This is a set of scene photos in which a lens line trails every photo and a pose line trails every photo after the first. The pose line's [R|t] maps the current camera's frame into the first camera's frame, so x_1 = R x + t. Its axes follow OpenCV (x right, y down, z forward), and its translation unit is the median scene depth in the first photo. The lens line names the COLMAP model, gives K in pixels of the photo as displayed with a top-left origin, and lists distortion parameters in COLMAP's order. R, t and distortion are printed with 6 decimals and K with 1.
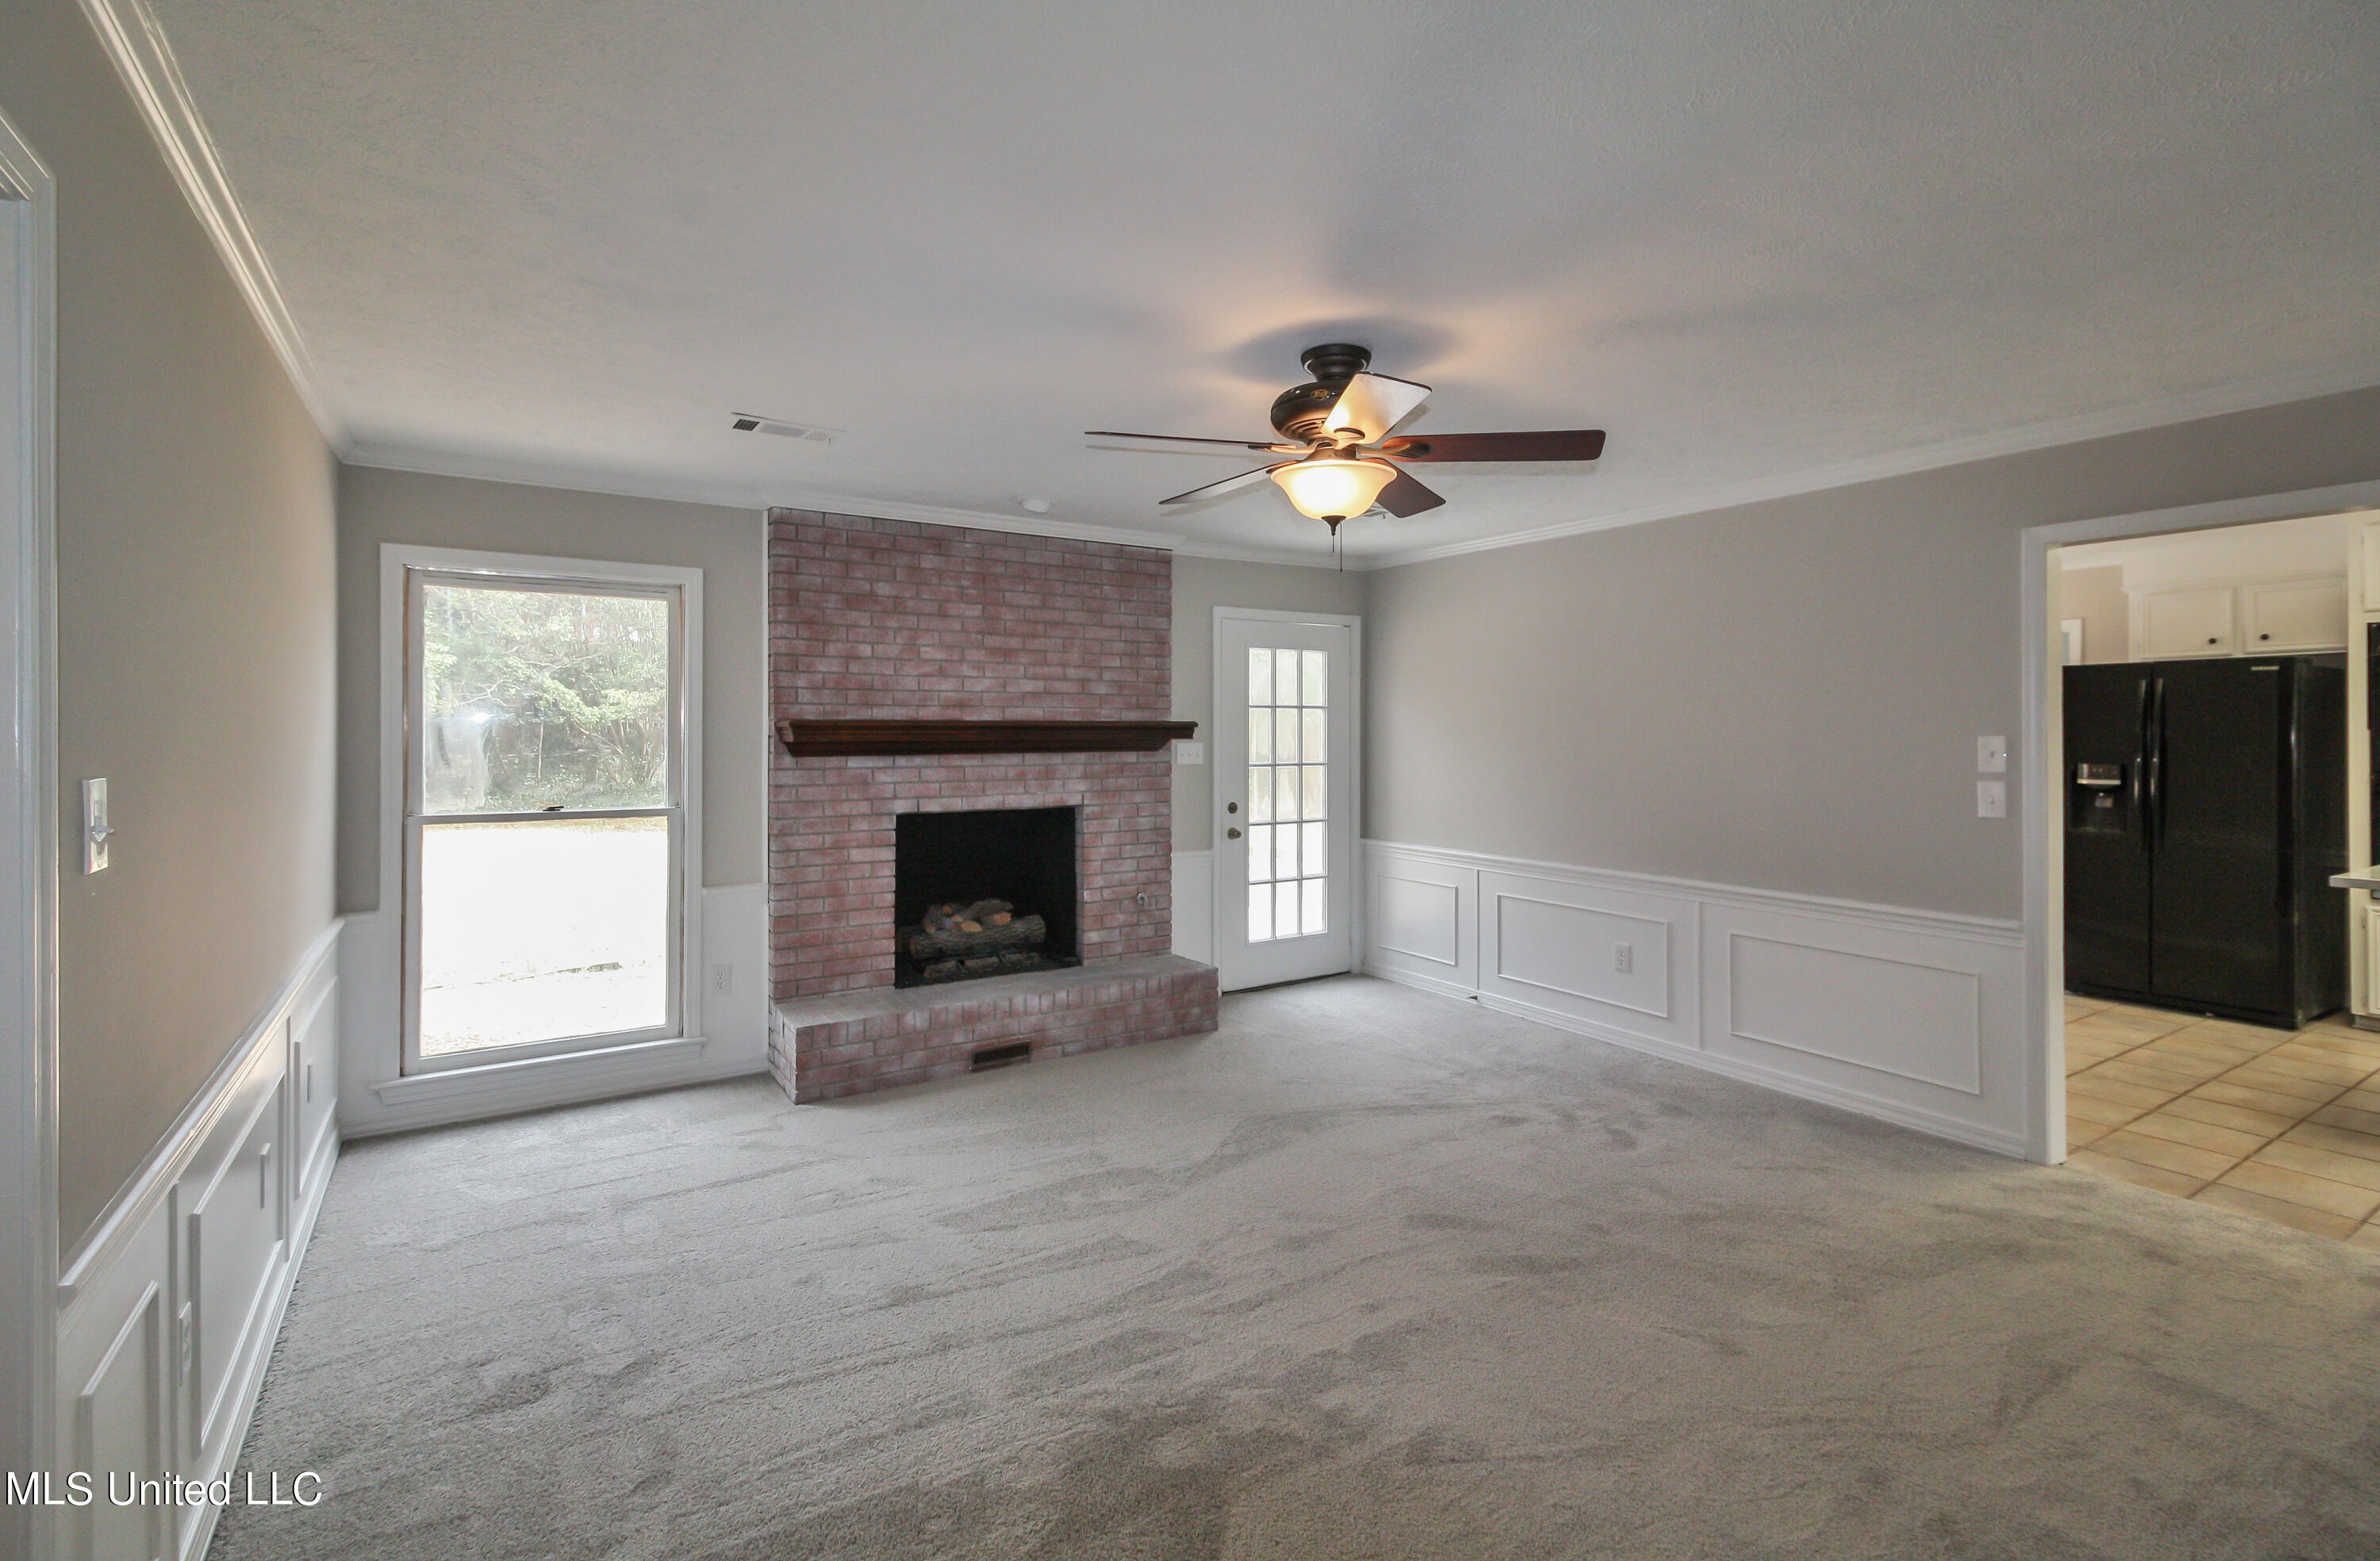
lens RADIAL K [[1079.5, 0, 1190.8], [0, 1079.5, 726.5], [0, 0, 1]] dist [0.000368, -0.000045]
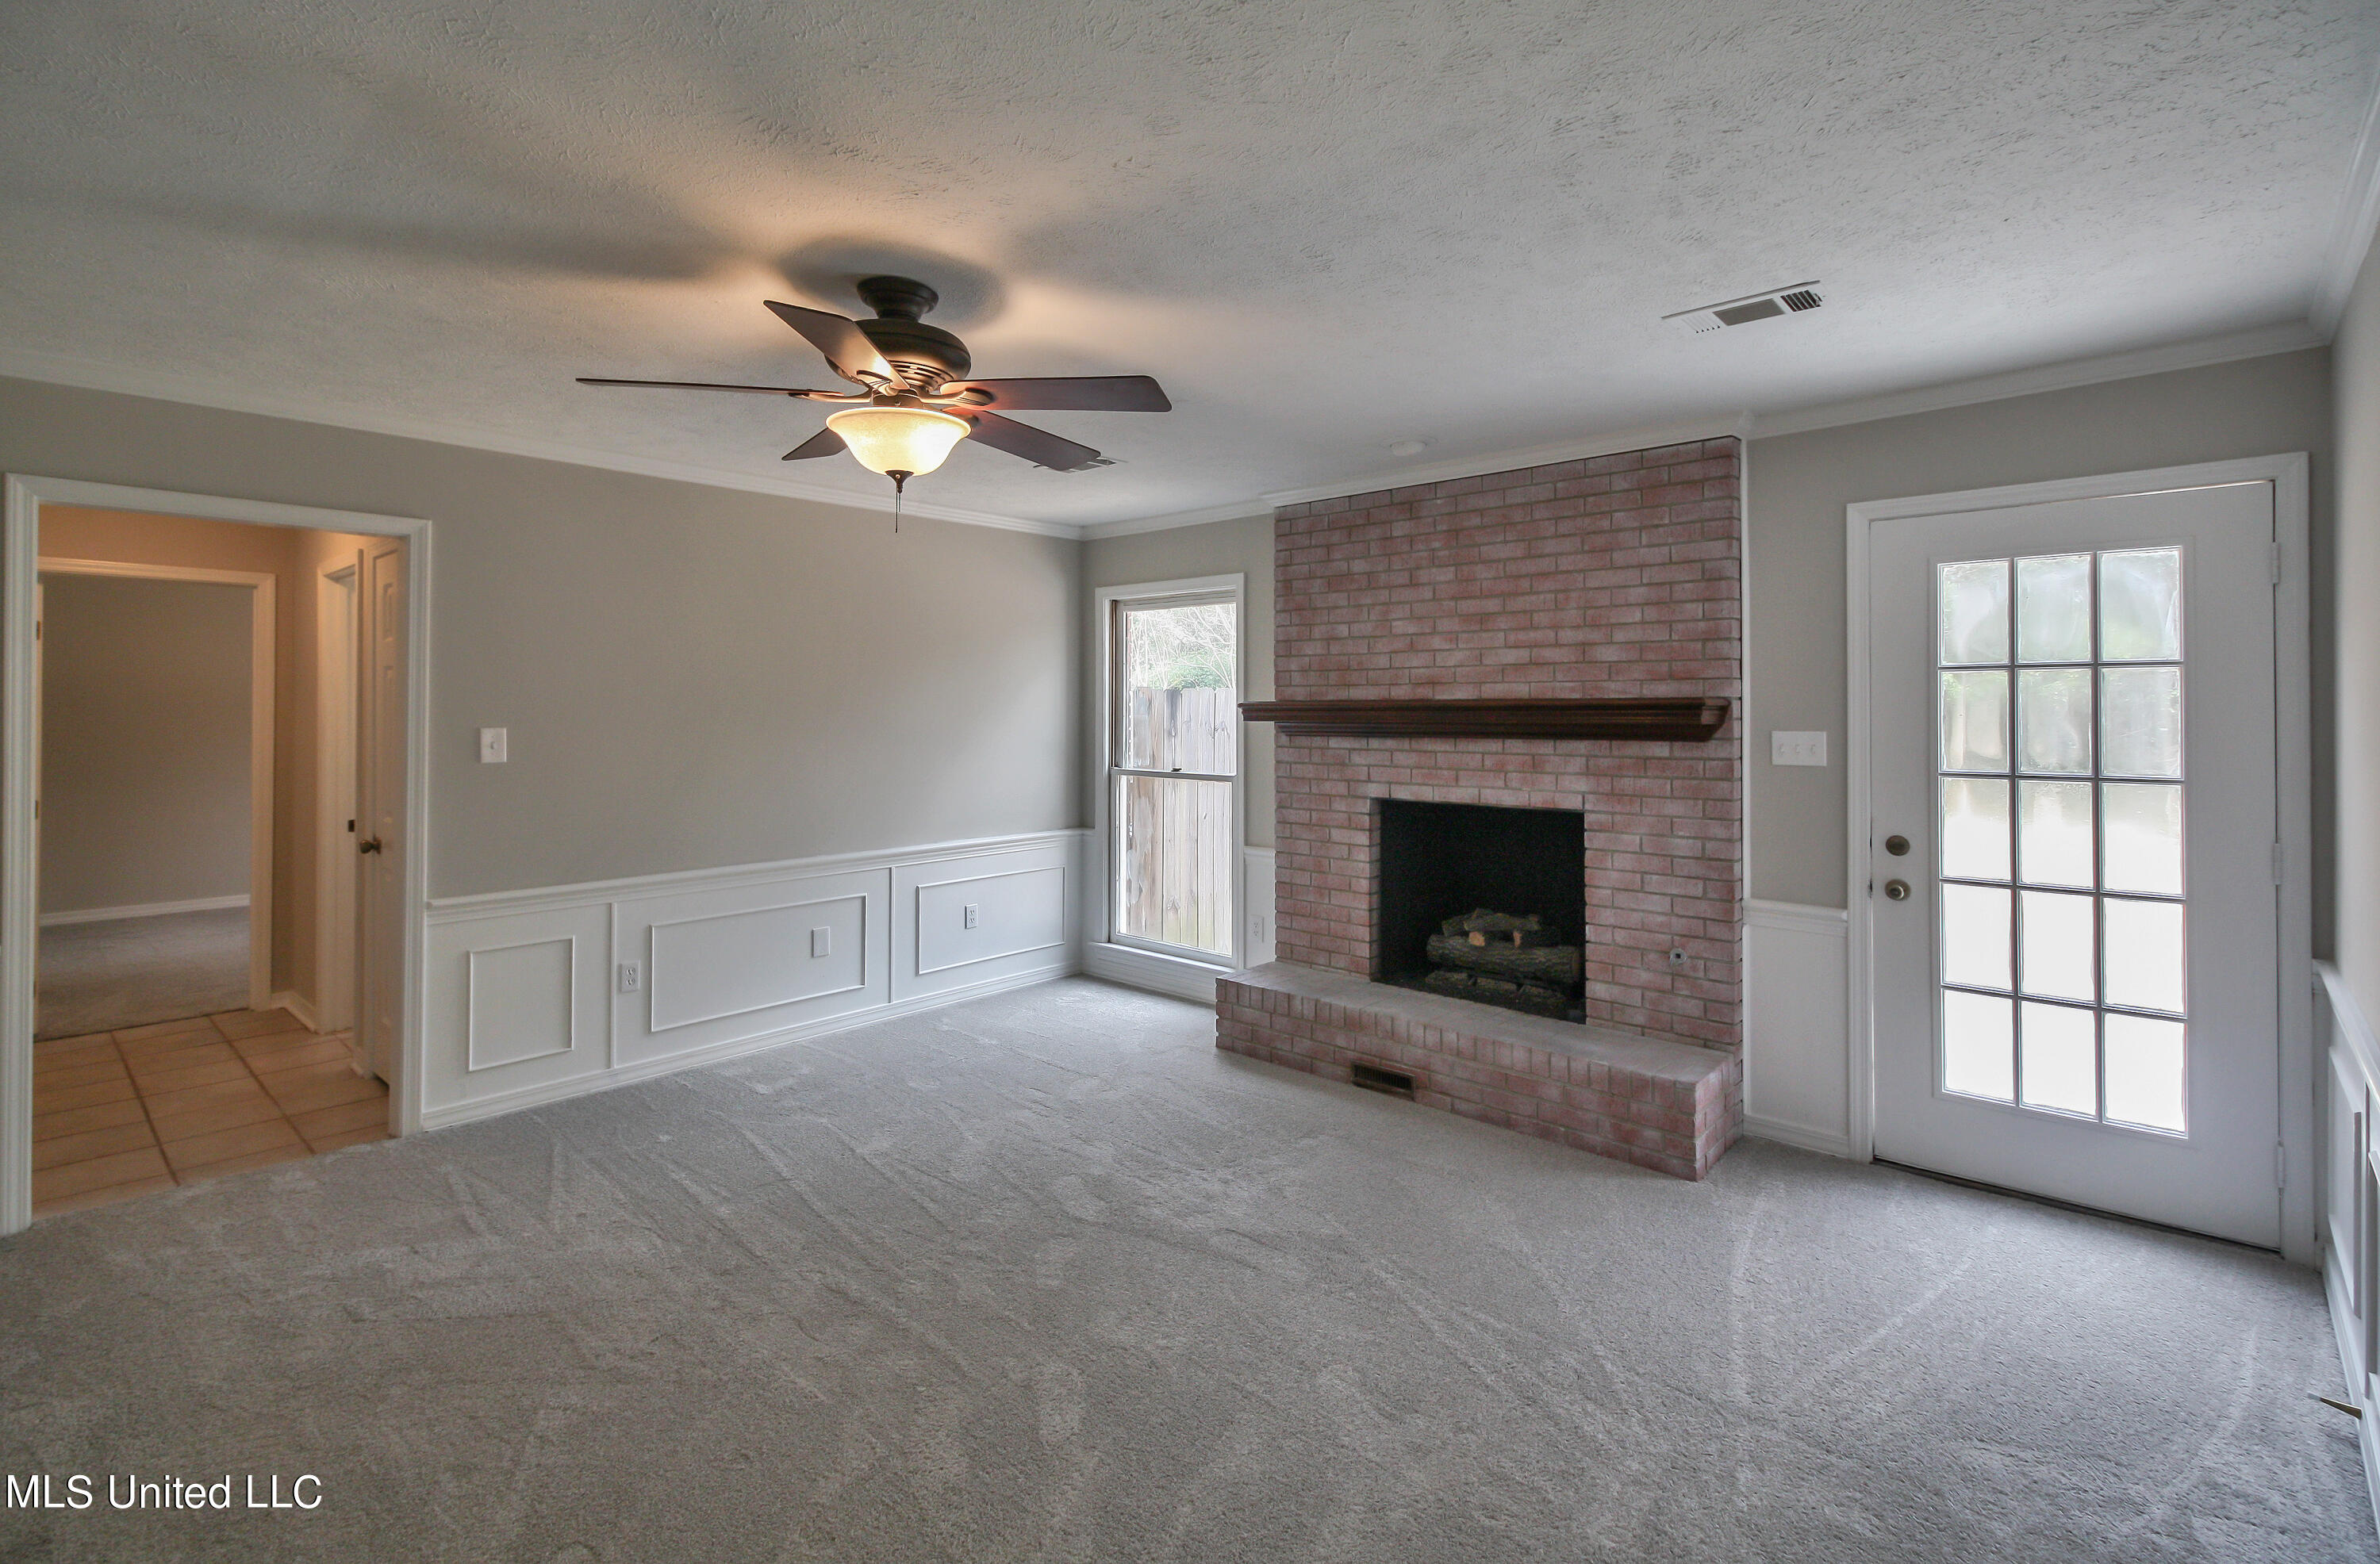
lens RADIAL K [[1102.8, 0, 1183.9], [0, 1102.8, 698.1], [0, 0, 1]] dist [-0.001138, -0.000301]
pose [[0.244019, -0.010623, -0.969712, 0.604853], [0.003225, 0.999943, -0.010142, 0.001507], [0.969765, -0.000653, 0.244039, 0.567577]]
